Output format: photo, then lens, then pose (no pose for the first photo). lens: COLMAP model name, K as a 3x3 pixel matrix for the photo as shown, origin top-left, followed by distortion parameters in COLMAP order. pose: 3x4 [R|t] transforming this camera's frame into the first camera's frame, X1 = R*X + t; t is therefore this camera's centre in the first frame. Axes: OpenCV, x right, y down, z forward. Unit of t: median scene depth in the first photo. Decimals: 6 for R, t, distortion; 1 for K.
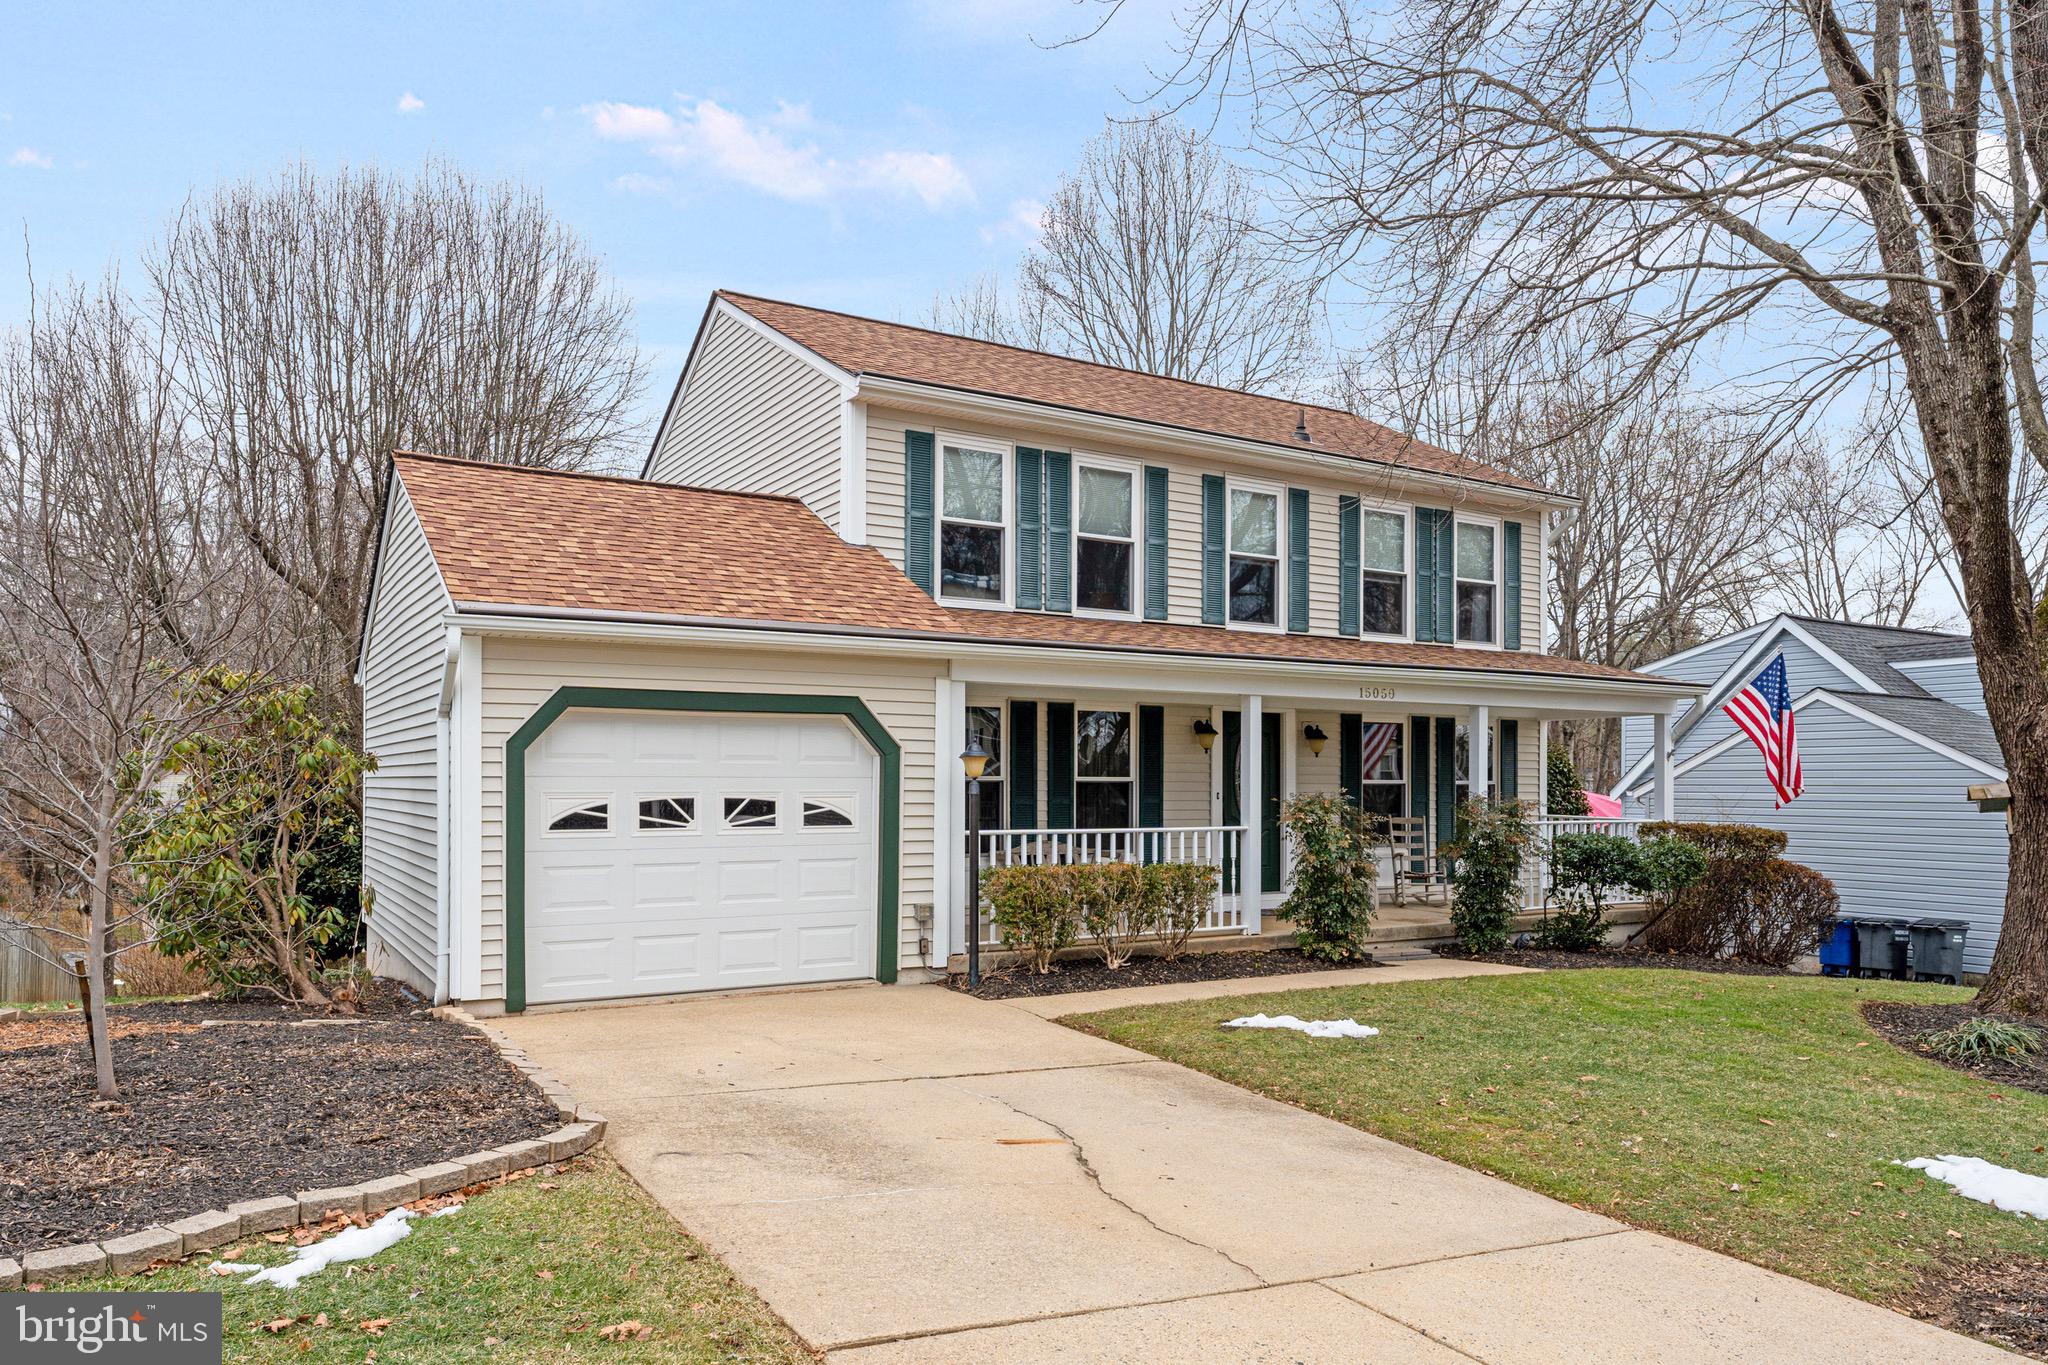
lens RADIAL K [[1411.8, 0, 1032.0], [0, 1411.8, 736.0], [0, 0, 1]] dist [-0.005253, -0.000300]
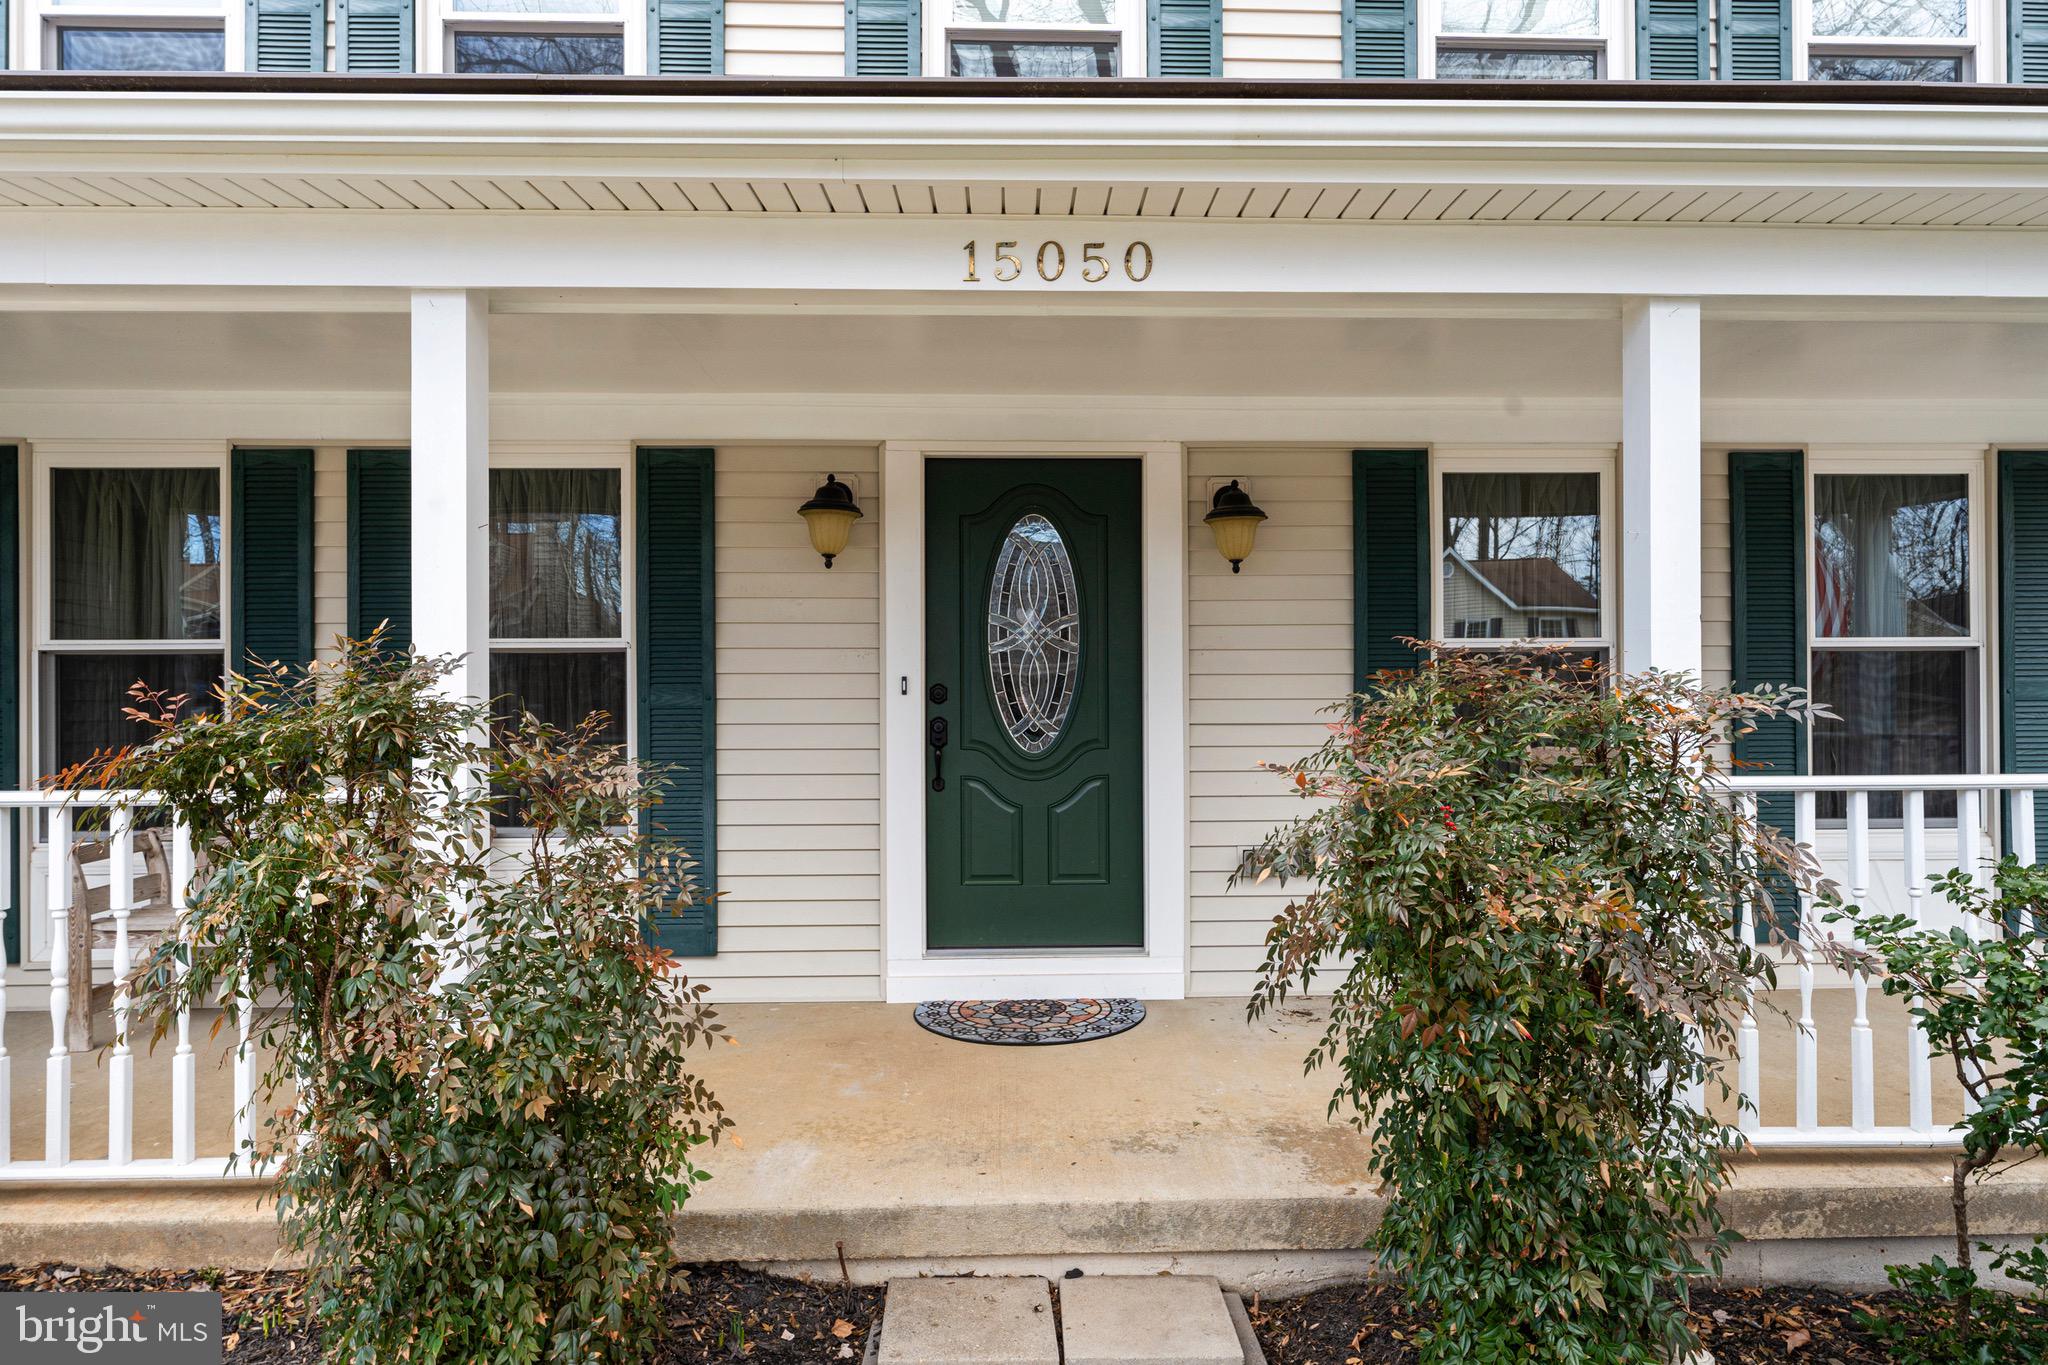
lens RADIAL K [[1248.5, 0, 1028.3], [0, 1248.5, 703.8], [0, 0, 1]] dist [0.004849, -0.000883]
pose [[0.878208, -0.016215, -0.478004, 0.321377], [0.026642, 0.999532, 0.015041, 0.043635], [0.477536, -0.025944, 0.878229, 0.743595]]
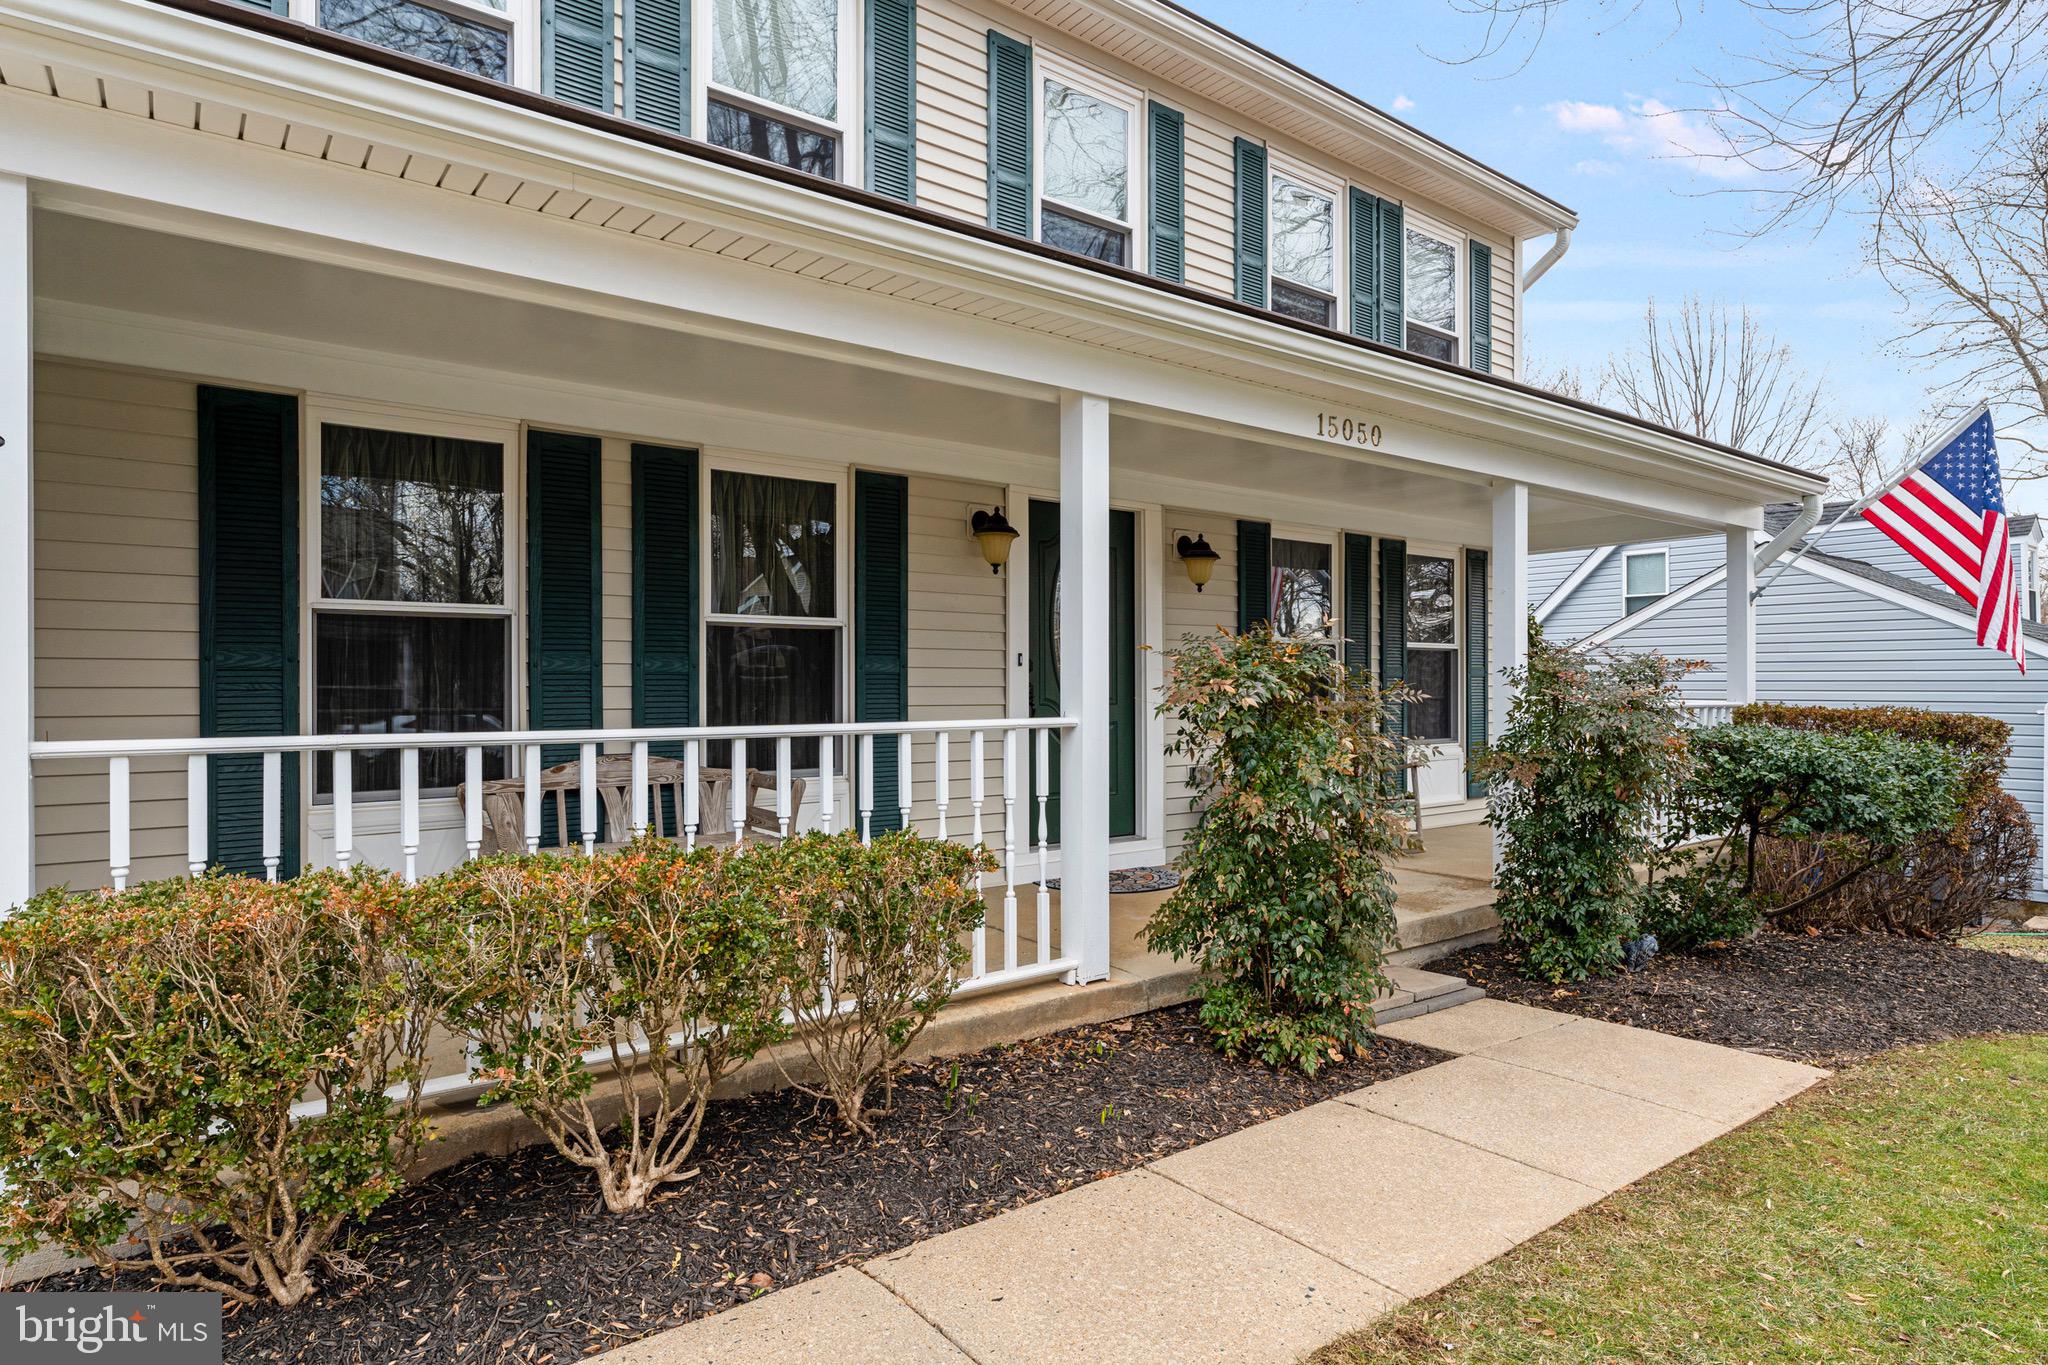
lens RADIAL K [[1117.7, 0, 1022.1], [0, 1117.7, 676.4], [0, 0, 1]] dist [0.000869, 0.000127]
pose [[0.994560, -0.005462, 0.104020, 0.091488], [0.002803, 0.999666, 0.025686, 0.038663], [-0.104126, -0.025255, 0.994243, 0.601941]]
